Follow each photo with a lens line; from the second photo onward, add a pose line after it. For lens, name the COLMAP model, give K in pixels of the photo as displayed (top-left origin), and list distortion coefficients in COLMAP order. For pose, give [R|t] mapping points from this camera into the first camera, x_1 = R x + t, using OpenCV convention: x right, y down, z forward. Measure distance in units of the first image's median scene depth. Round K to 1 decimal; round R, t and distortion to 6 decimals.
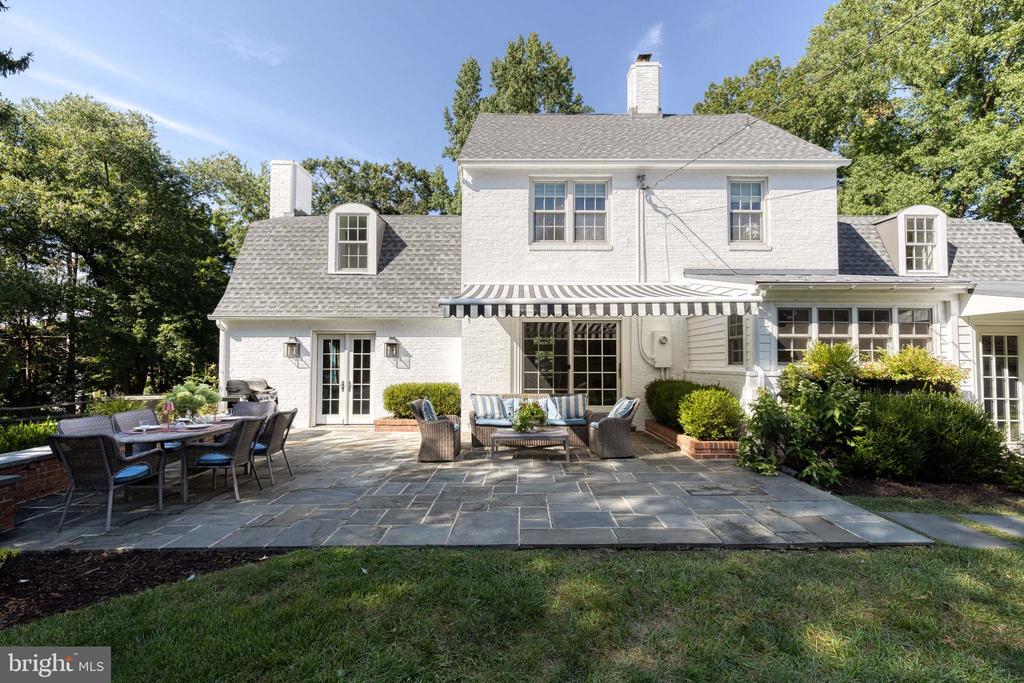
lens RADIAL K [[464.2, 0, 519.3], [0, 464.2, 345.6], [0, 0, 1]] dist [0.005508, 0.000857]
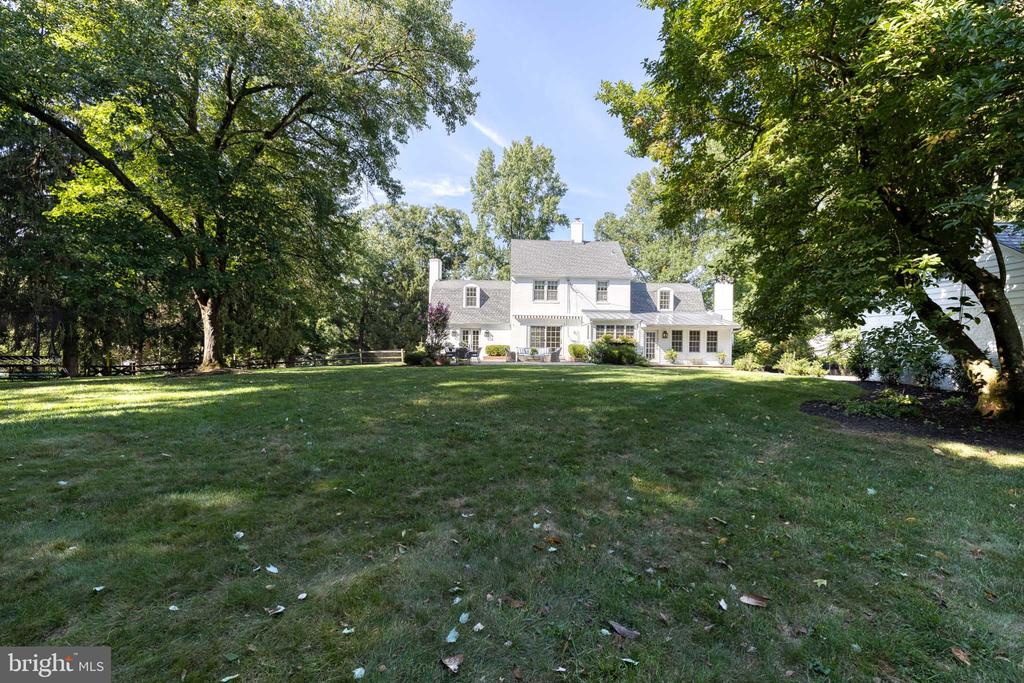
lens RADIAL K [[464.2, 0, 509.9], [0, 464.2, 342.7], [0, 0, 1]] dist [0.005508, 0.000857]
pose [[0.999860, 0.009427, 0.013810, -0.169232], [-0.009854, 0.999464, 0.031230, -0.032873], [-0.013508, -0.031362, 0.999417, -2.093597]]
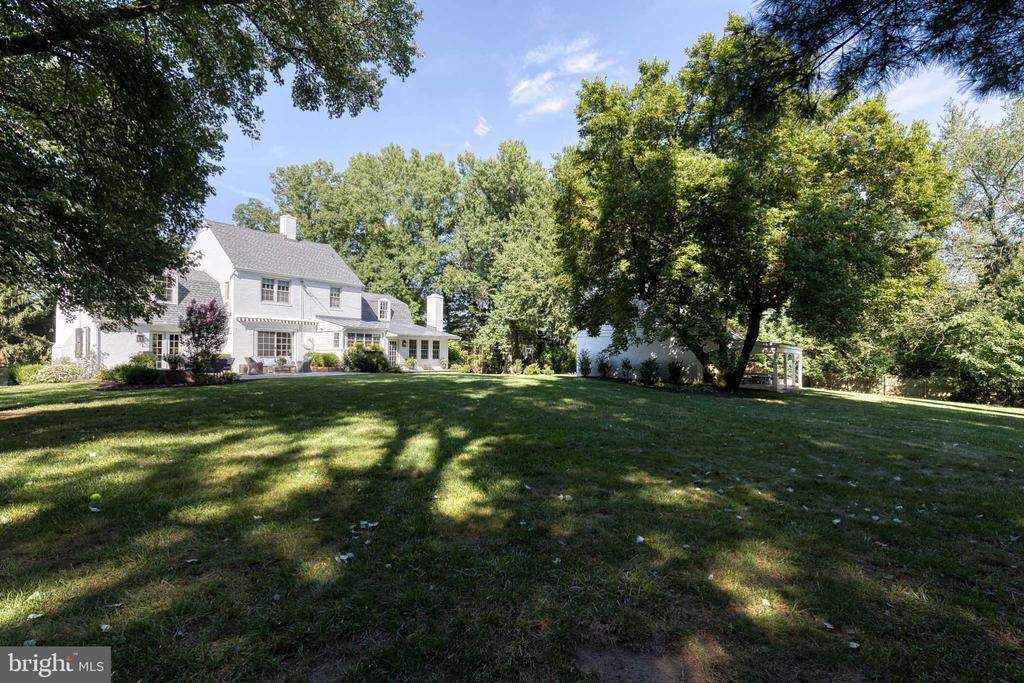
lens RADIAL K [[464.2, 0, 514.5], [0, 464.2, 345.5], [0, 0, 1]] dist [0.005508, 0.000857]
pose [[0.599467, 0.015889, 0.800242, -1.203704], [-0.034757, 0.999377, 0.006194, -0.033632], [-0.799645, -0.031527, 0.599645, -1.718353]]
